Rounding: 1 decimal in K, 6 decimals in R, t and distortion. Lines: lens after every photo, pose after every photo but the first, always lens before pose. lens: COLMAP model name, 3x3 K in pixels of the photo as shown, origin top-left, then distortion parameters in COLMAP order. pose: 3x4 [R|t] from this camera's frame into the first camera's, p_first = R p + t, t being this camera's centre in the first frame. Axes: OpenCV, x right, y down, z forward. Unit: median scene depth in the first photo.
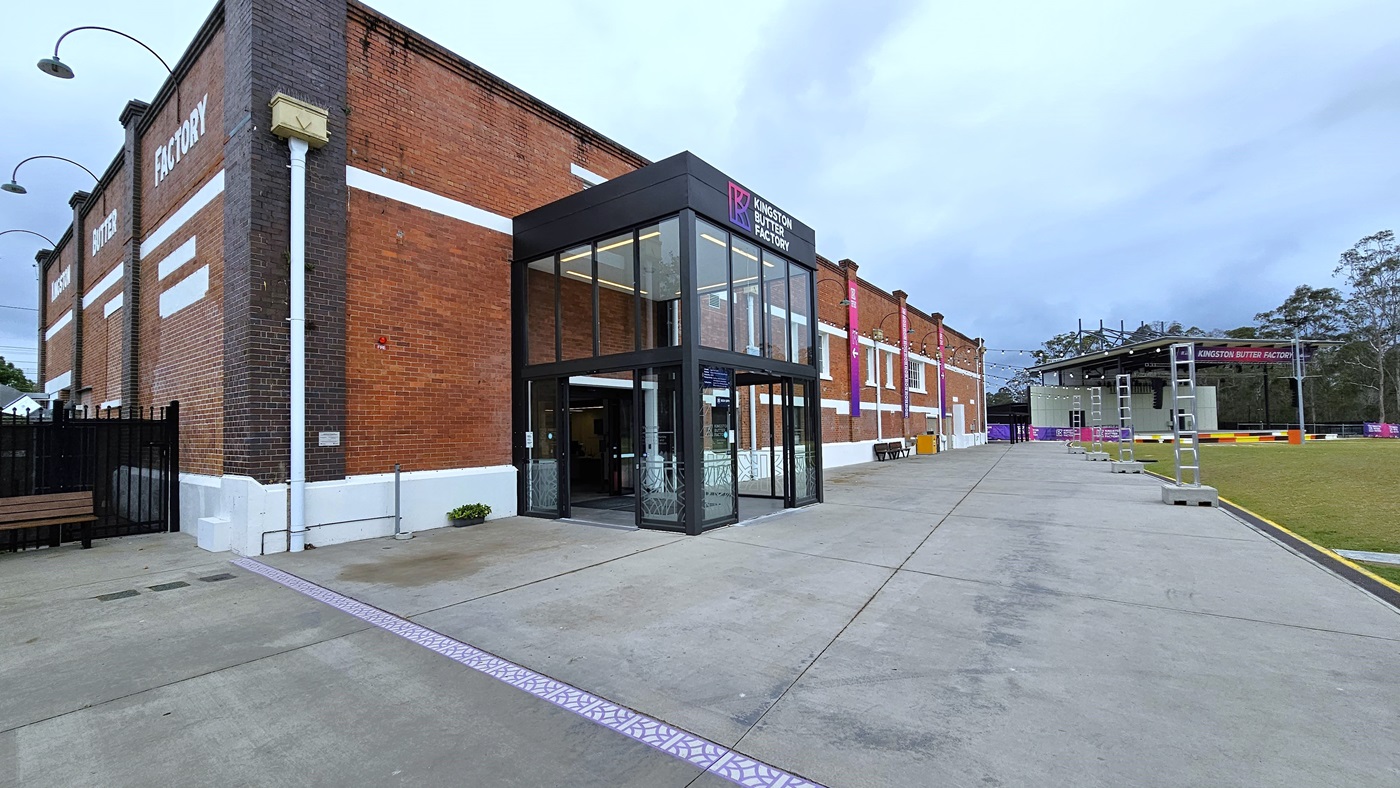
lens RADIAL K [[573.9, 0, 697.5], [0, 573.9, 415.0], [0, 0, 1]] dist [-0.002301, 0.000174]
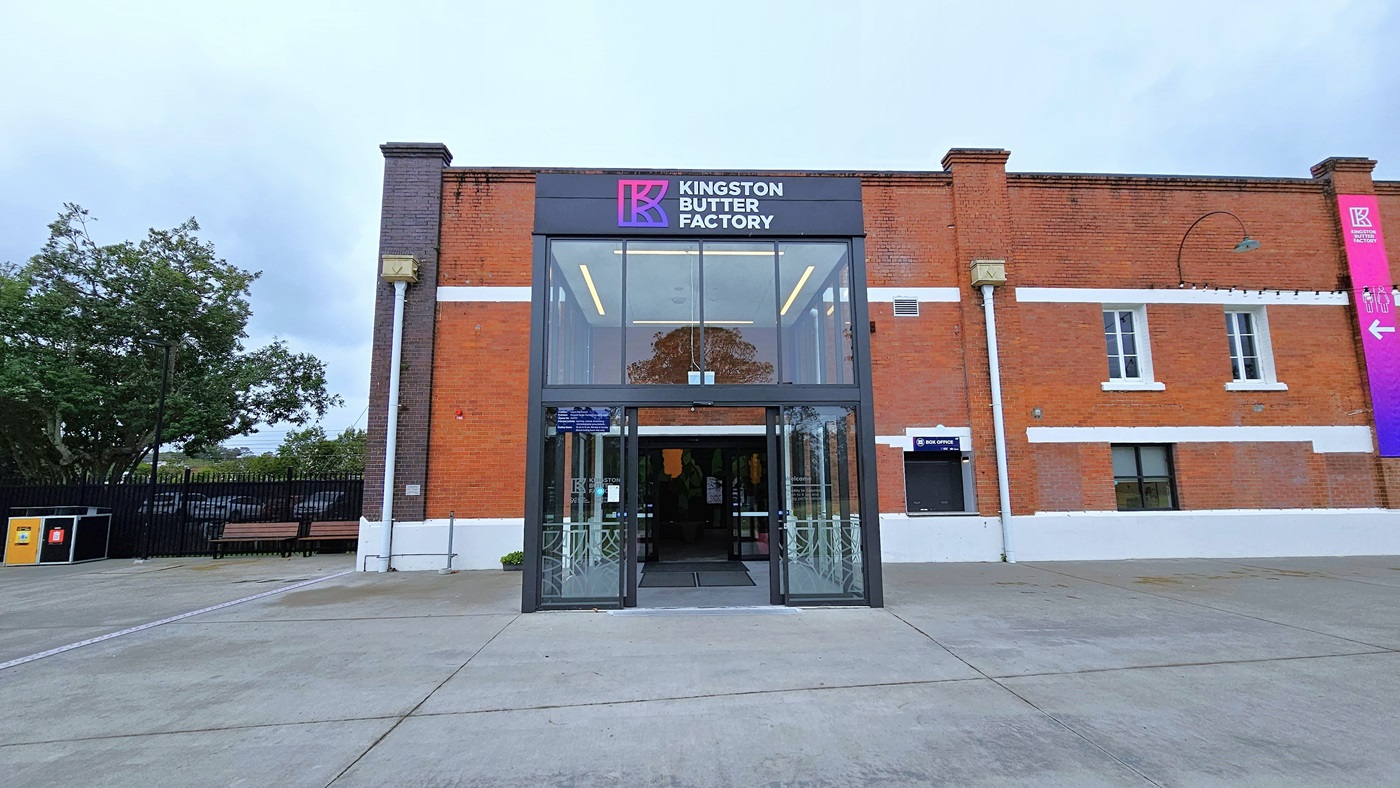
lens RADIAL K [[573.9, 0, 697.5], [0, 573.9, 415.0], [0, 0, 1]] dist [-0.002301, 0.000174]
pose [[0.627593, -0.088736, -0.773468, 0.755481], [0.019382, 0.994956, -0.098419, 0.010512], [0.778300, 0.046776, 0.626148, 0.608673]]
